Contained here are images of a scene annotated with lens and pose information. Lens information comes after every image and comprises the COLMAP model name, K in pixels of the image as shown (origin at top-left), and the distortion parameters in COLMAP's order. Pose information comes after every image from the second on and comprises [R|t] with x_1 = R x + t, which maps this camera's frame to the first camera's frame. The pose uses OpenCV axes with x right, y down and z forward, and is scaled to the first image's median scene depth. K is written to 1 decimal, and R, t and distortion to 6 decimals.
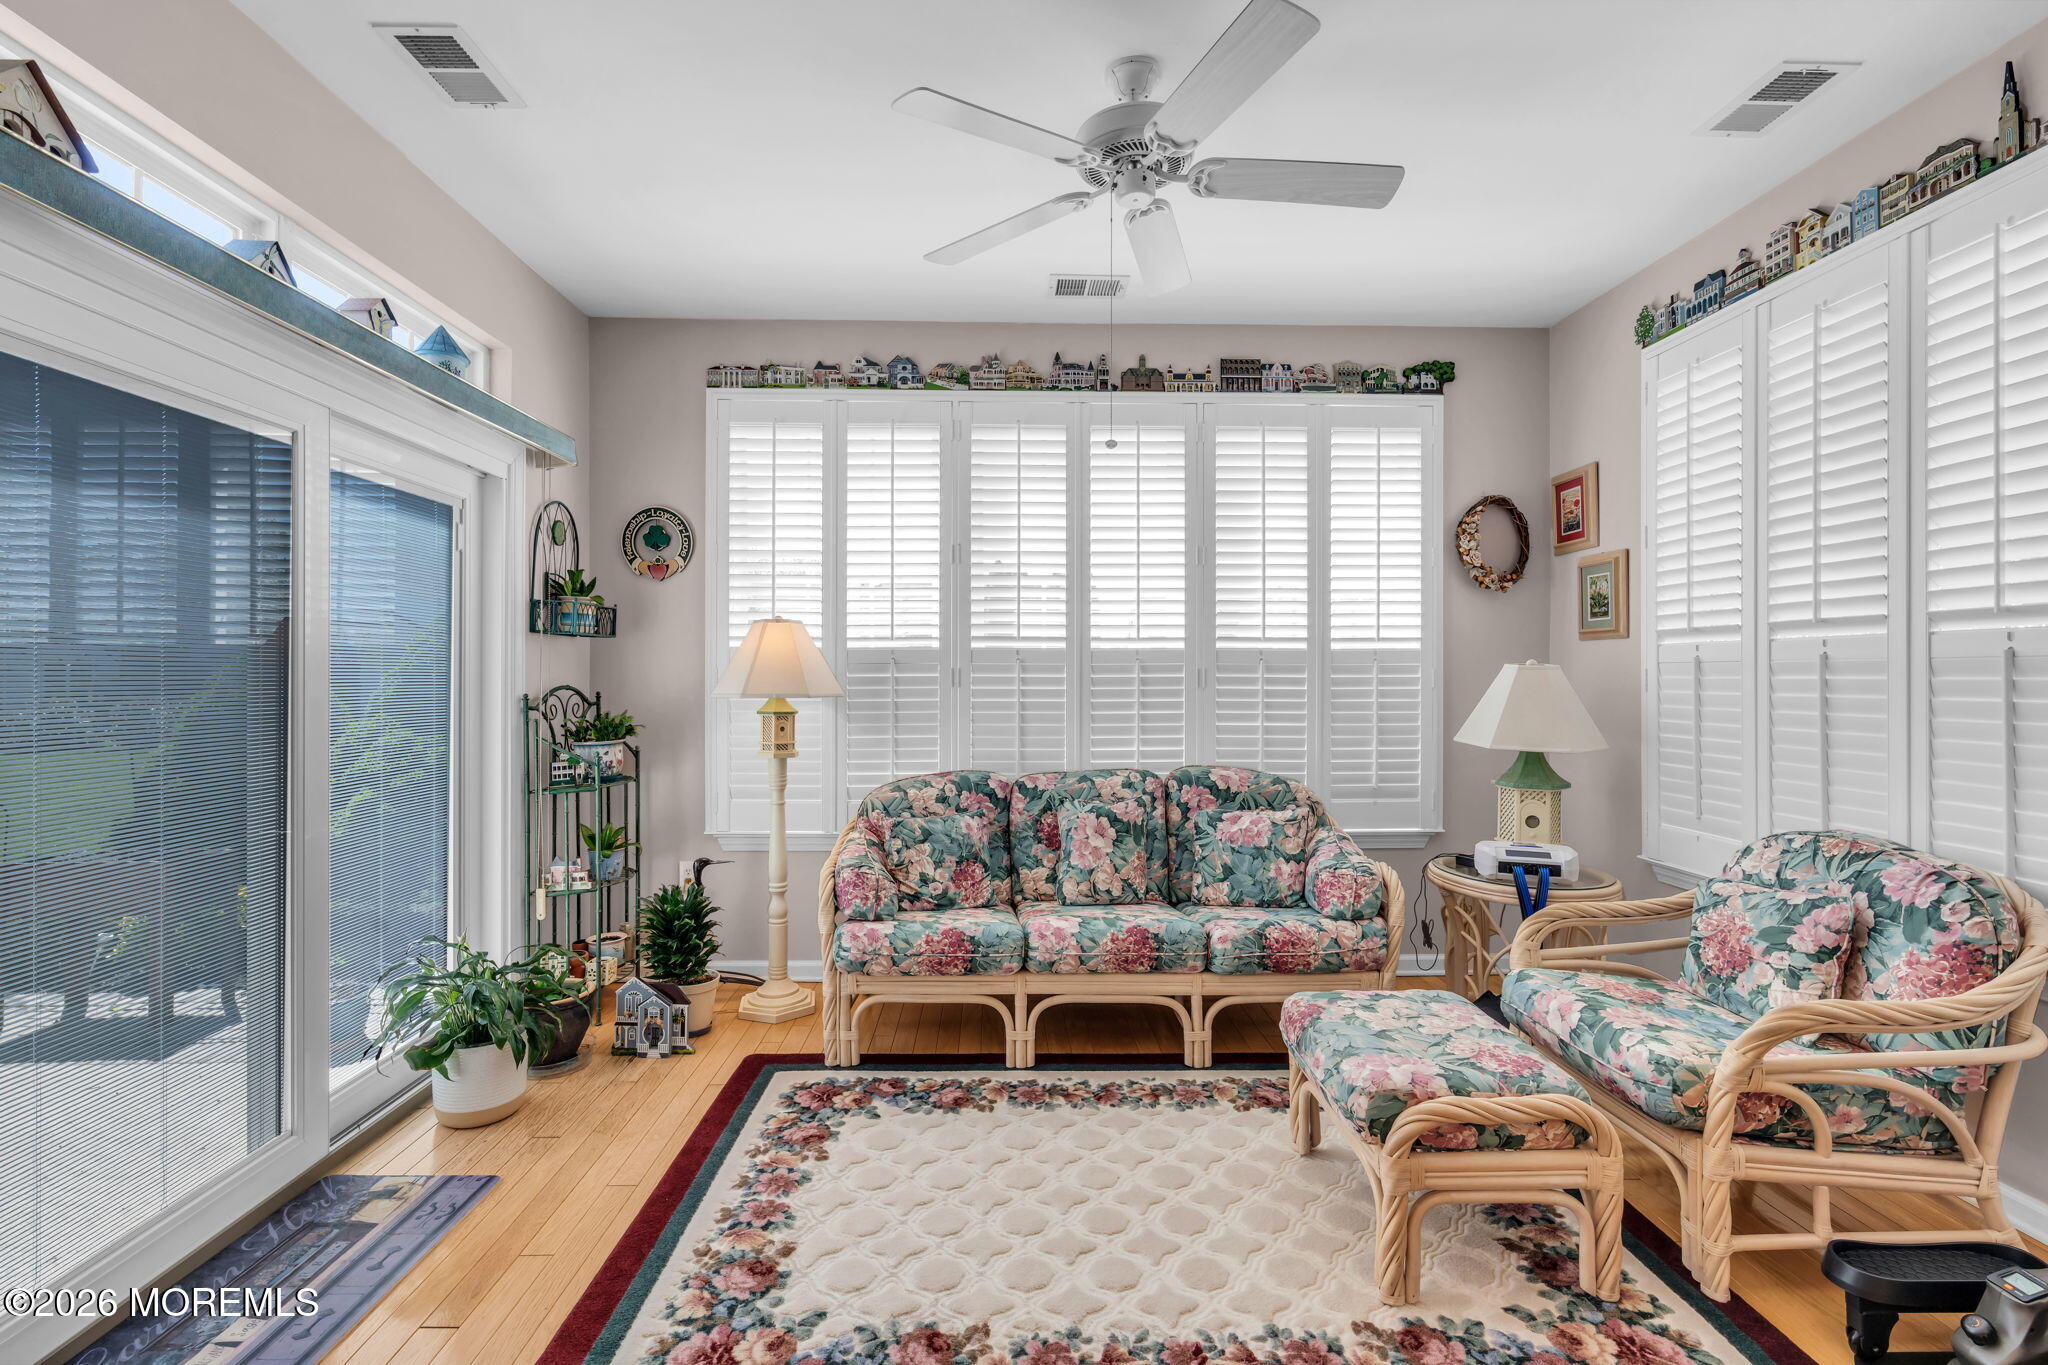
lens RADIAL K [[917.6, 0, 1020.6], [0, 917.6, 679.0], [0, 0, 1]] dist [-0.008708, 0.001941]
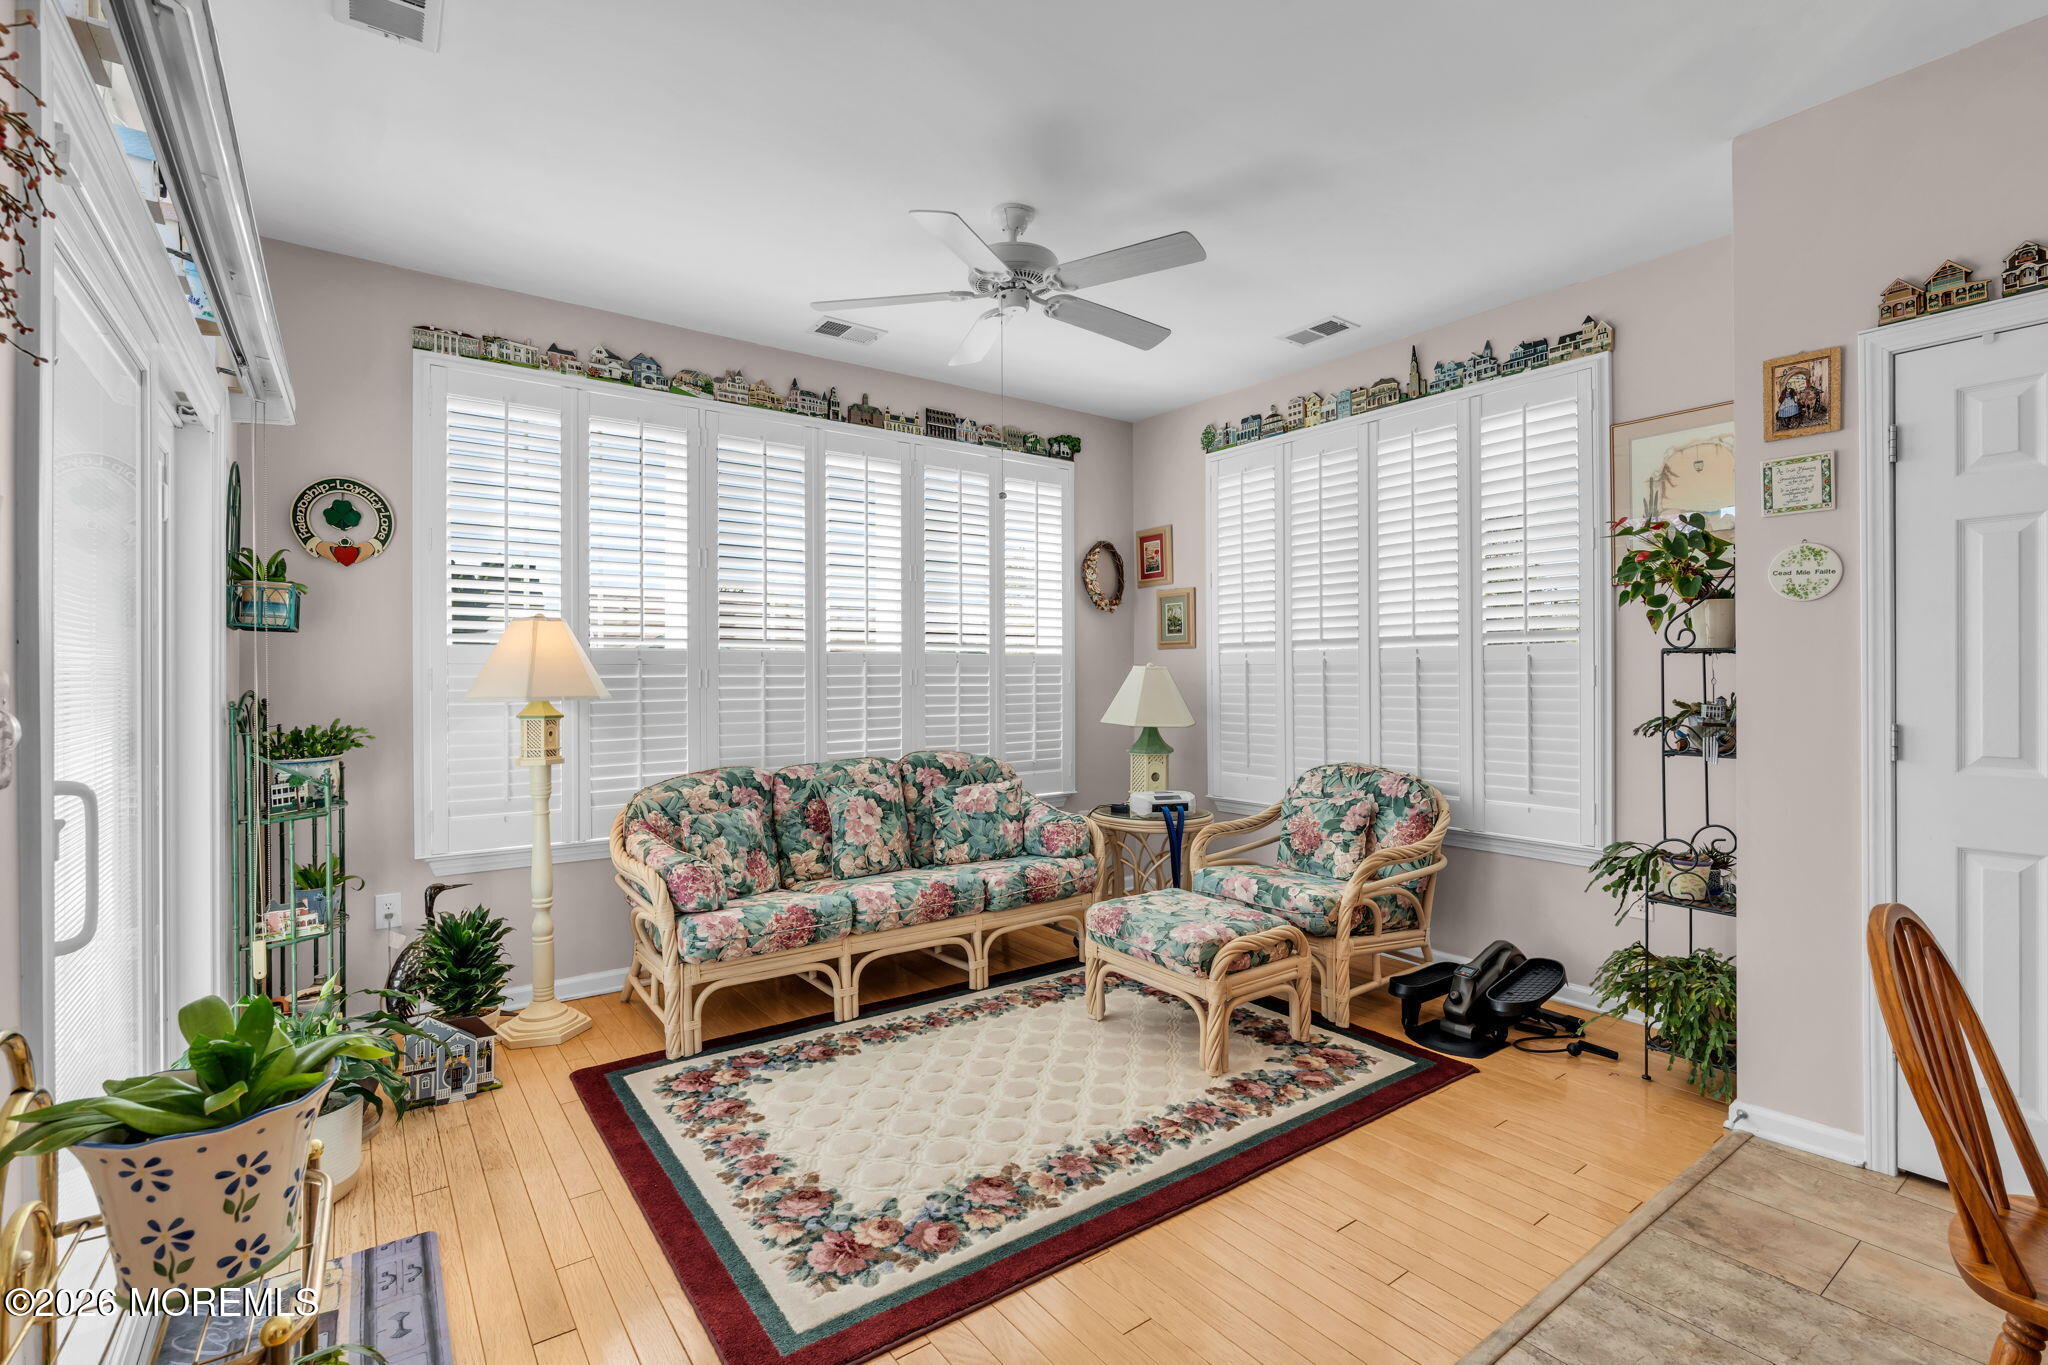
lens RADIAL K [[917.6, 0, 1029.1], [0, 917.6, 679.3], [0, 0, 1]] dist [-0.008708, 0.001941]
pose [[0.819433, -0.007241, 0.573129, -0.427234], [0.007692, 0.999969, 0.001636, 0.000669], [-0.573123, 0.003068, 0.819463, -0.058135]]
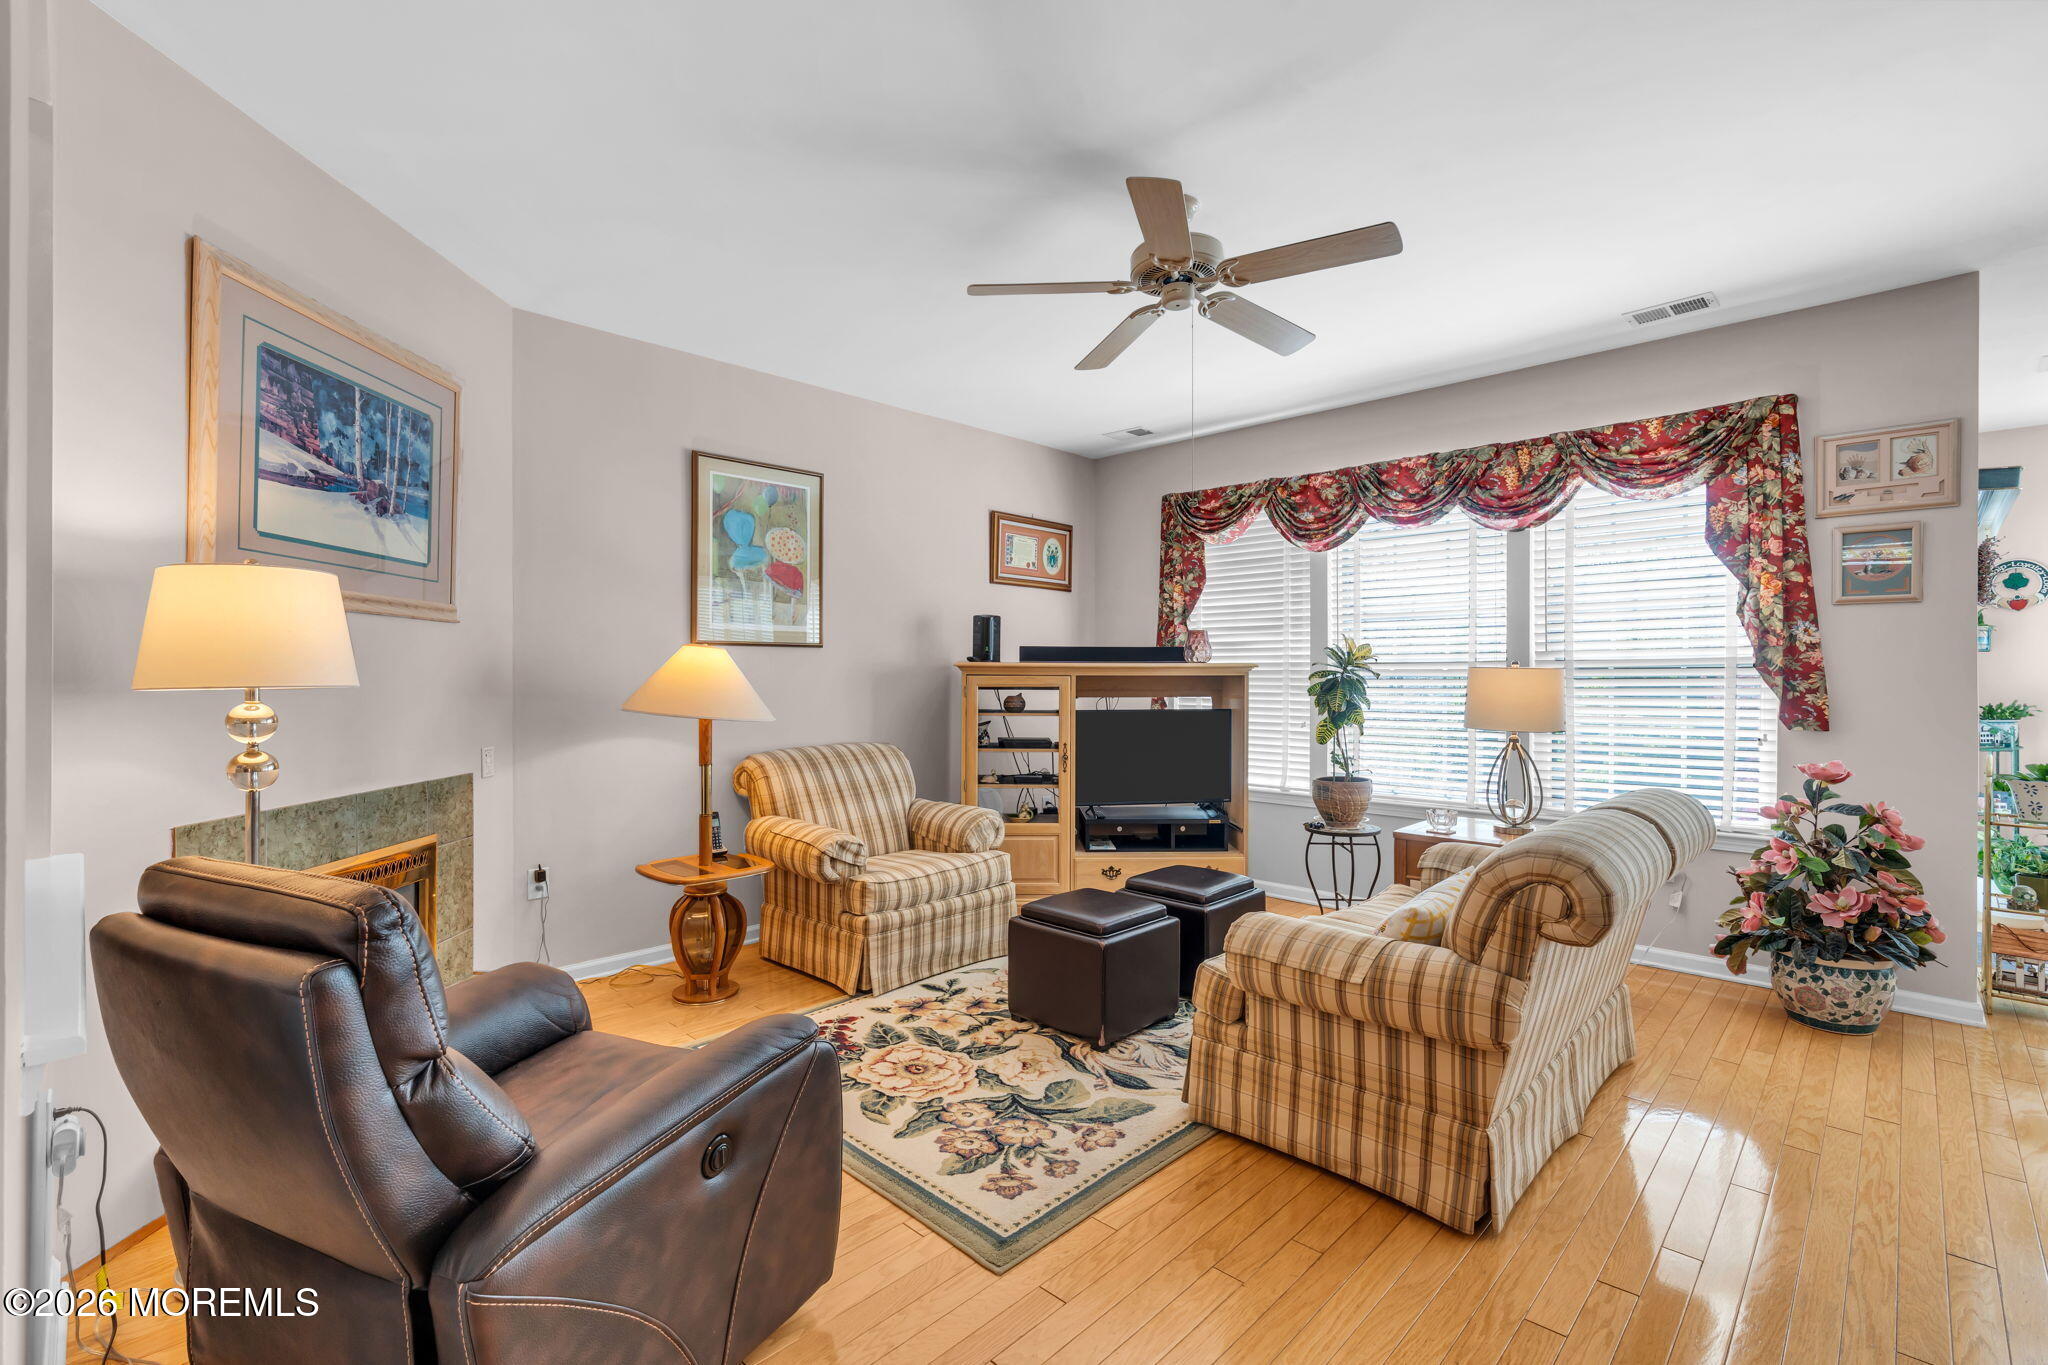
lens RADIAL K [[917.6, 0, 1022.0], [0, 917.6, 678.8], [0, 0, 1]] dist [-0.008708, 0.001941]
pose [[0.697128, 0.000075, -0.716946, -0.543322], [-0.001228, 0.999999, -0.001090, 0.002906], [0.716945, 0.001641, 0.697127, -1.324581]]
